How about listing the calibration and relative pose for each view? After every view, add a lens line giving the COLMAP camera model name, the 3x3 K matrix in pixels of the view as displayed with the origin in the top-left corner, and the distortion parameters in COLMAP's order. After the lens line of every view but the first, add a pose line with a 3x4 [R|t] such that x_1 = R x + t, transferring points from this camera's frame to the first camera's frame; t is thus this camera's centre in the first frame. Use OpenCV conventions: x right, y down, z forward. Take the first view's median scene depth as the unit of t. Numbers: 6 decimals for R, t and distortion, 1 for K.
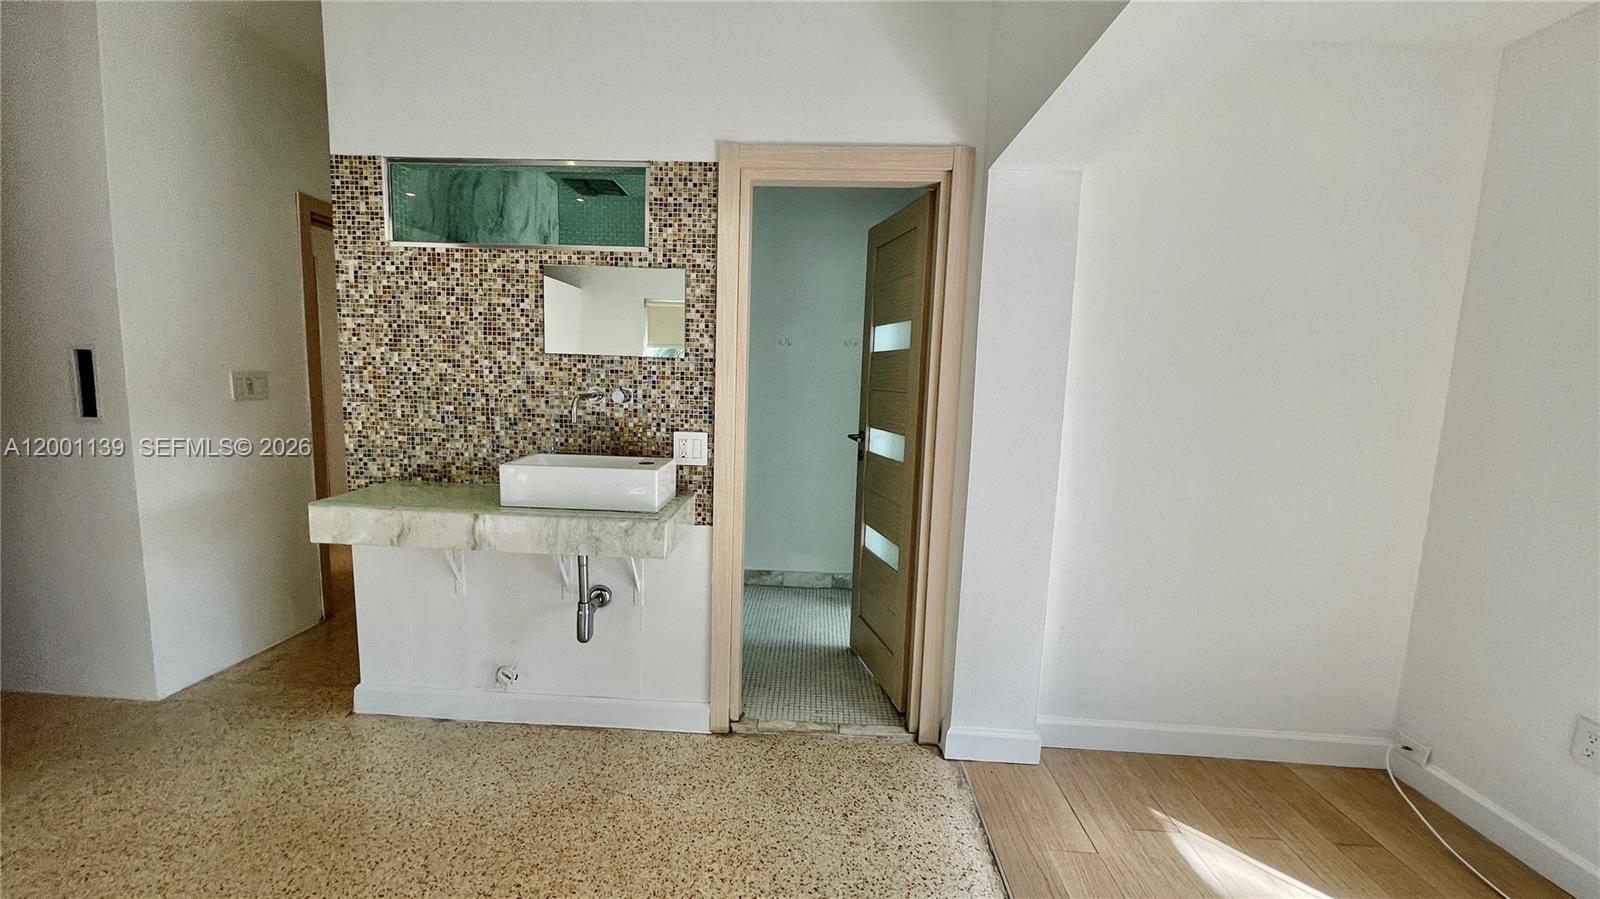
lens RADIAL K [[642.9, 0, 793.7], [0, 642.9, 453.3], [0, 0, 1]] dist [-0.003116, 0.000033]
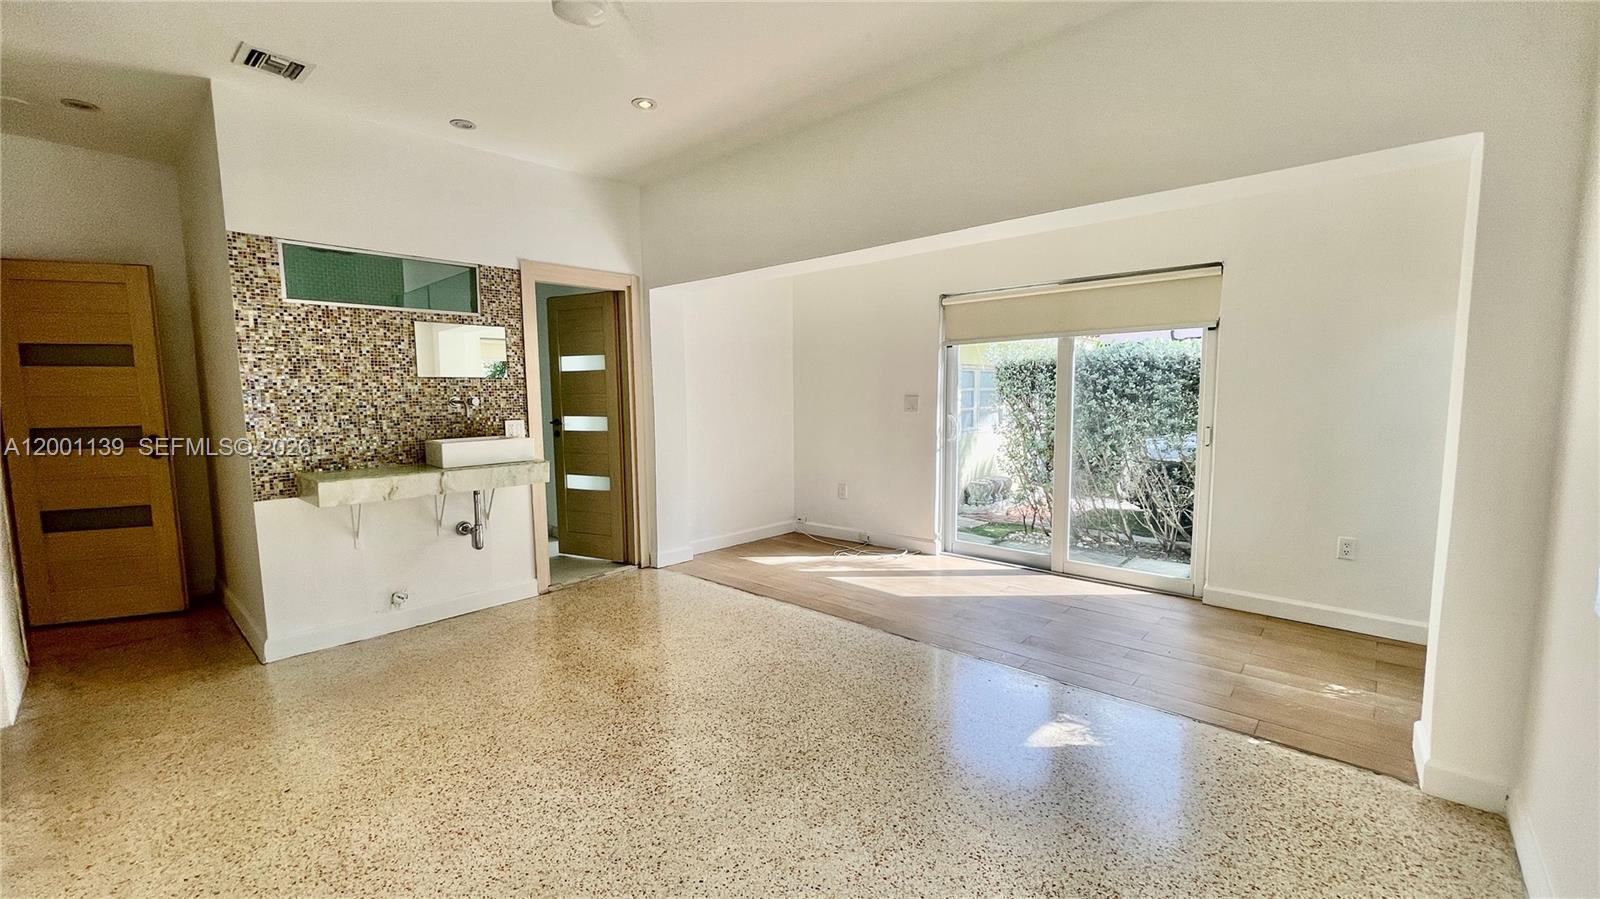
lens RADIAL K [[642.9, 0, 793.6], [0, 642.9, 452.5], [0, 0, 1]] dist [-0.003116, 0.000033]
pose [[0.638699, -0.113420, 0.761051, -1.012434], [0.125081, 0.991225, 0.042750, 0.073699], [-0.759222, 0.067888, 0.647282, -0.690548]]
